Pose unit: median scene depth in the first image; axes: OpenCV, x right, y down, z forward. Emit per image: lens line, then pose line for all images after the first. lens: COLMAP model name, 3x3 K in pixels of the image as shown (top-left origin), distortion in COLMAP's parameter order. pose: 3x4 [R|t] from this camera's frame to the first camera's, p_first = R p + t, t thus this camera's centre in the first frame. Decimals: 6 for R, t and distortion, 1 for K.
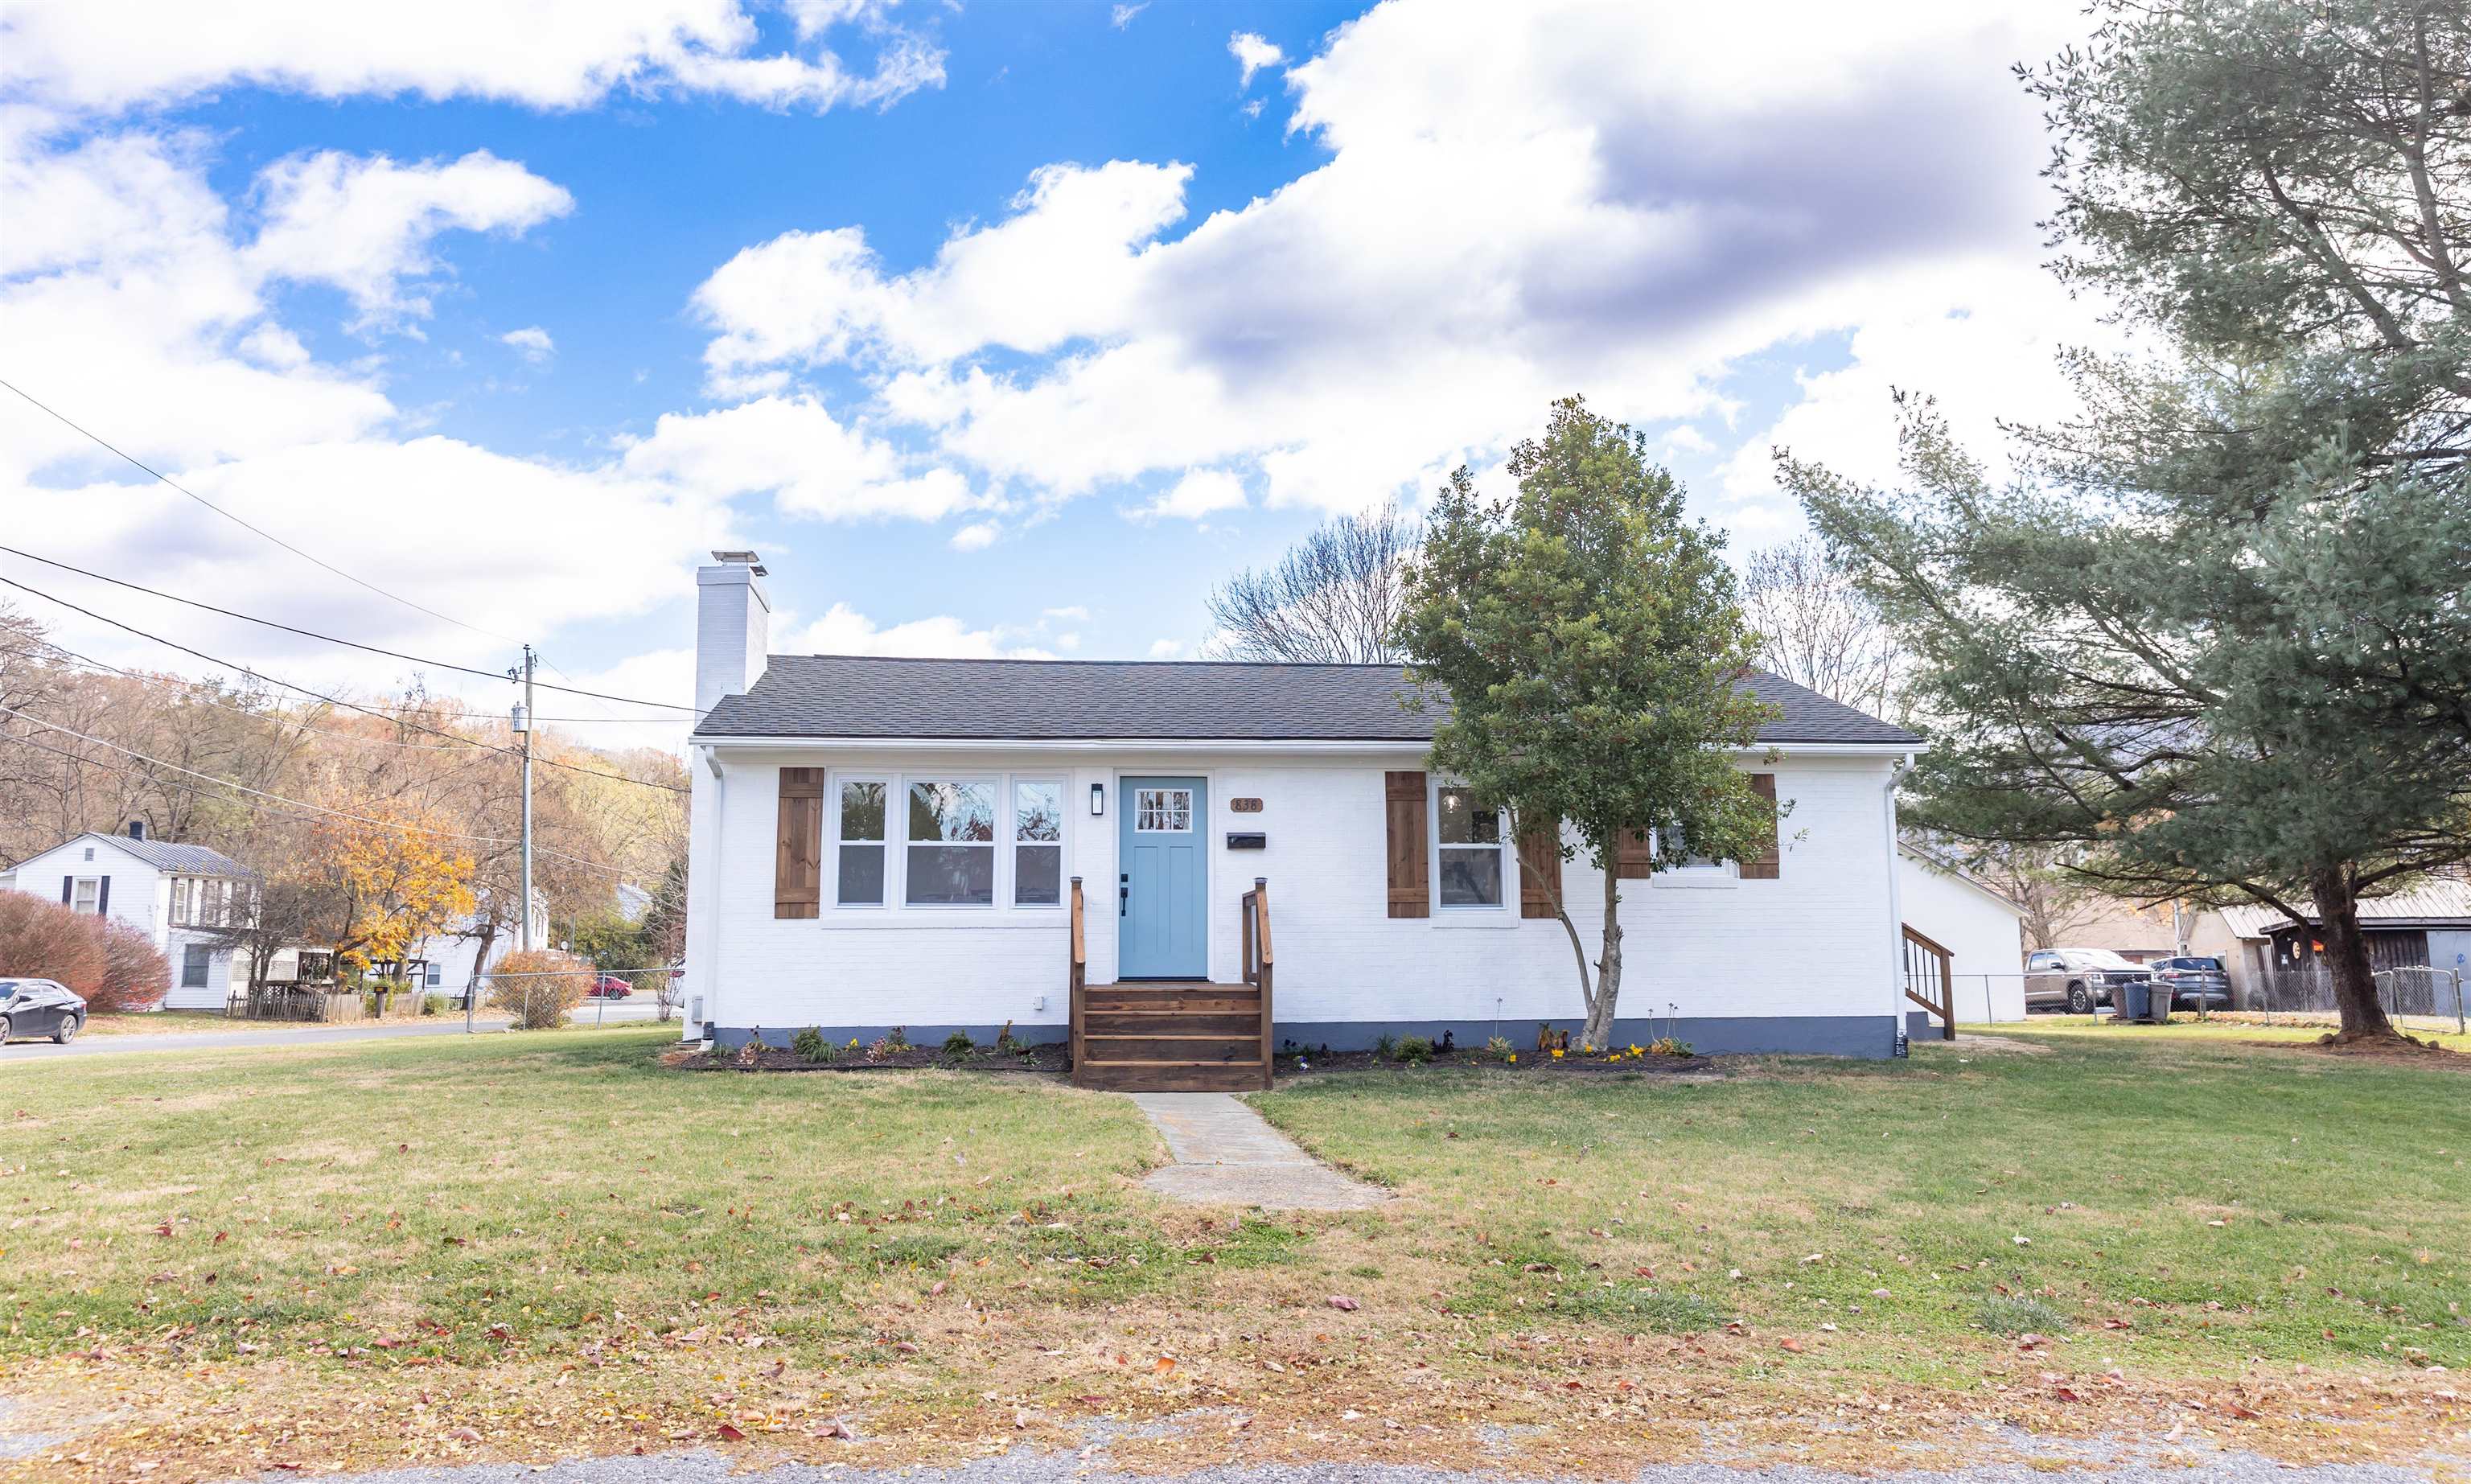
lens RADIAL K [[1943.3, 0, 1233.5], [0, 1943.3, 653.7], [0, 0, 1]] dist [0.006865, 0.000411]
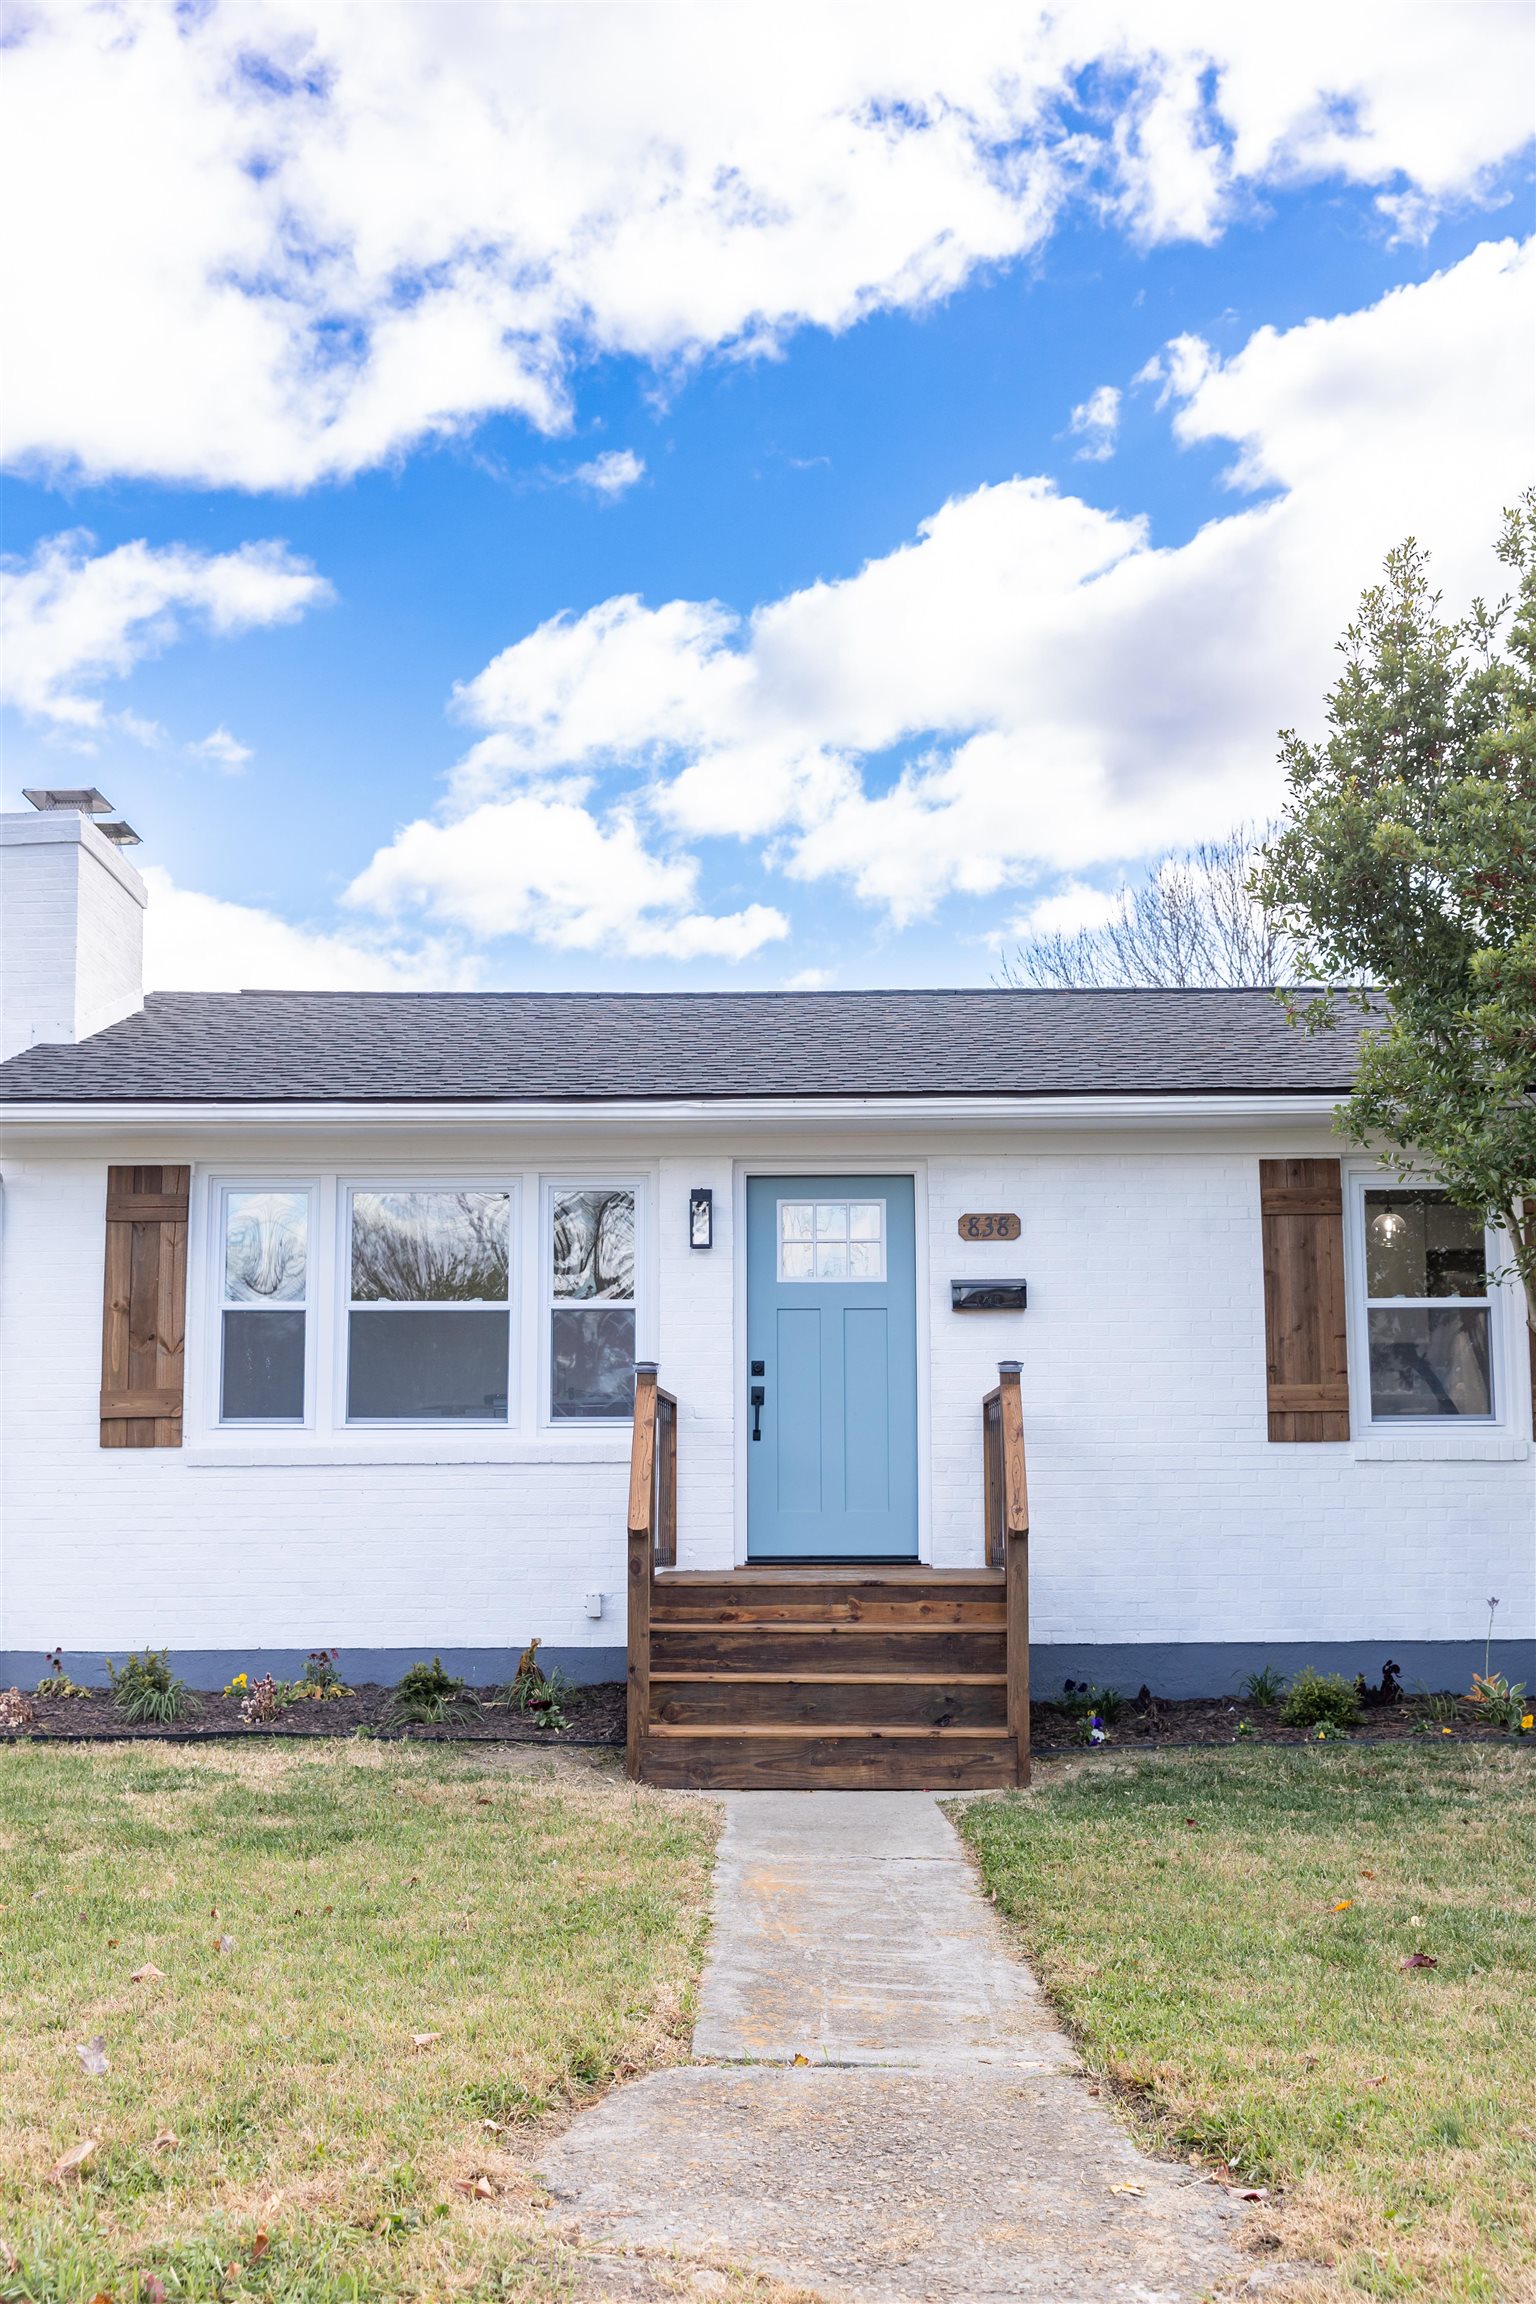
lens RADIAL K [[2696.3, 0, 766.7], [0, 2696.3, 1195.8], [0, 0, 1]] dist [0.013162, 0.003449]
pose [[0.993971, -0.014545, -0.108675, 0.026928], [0.018450, 0.999217, 0.035007, 0.044766], [0.108081, -0.036801, 0.993461, 0.287043]]
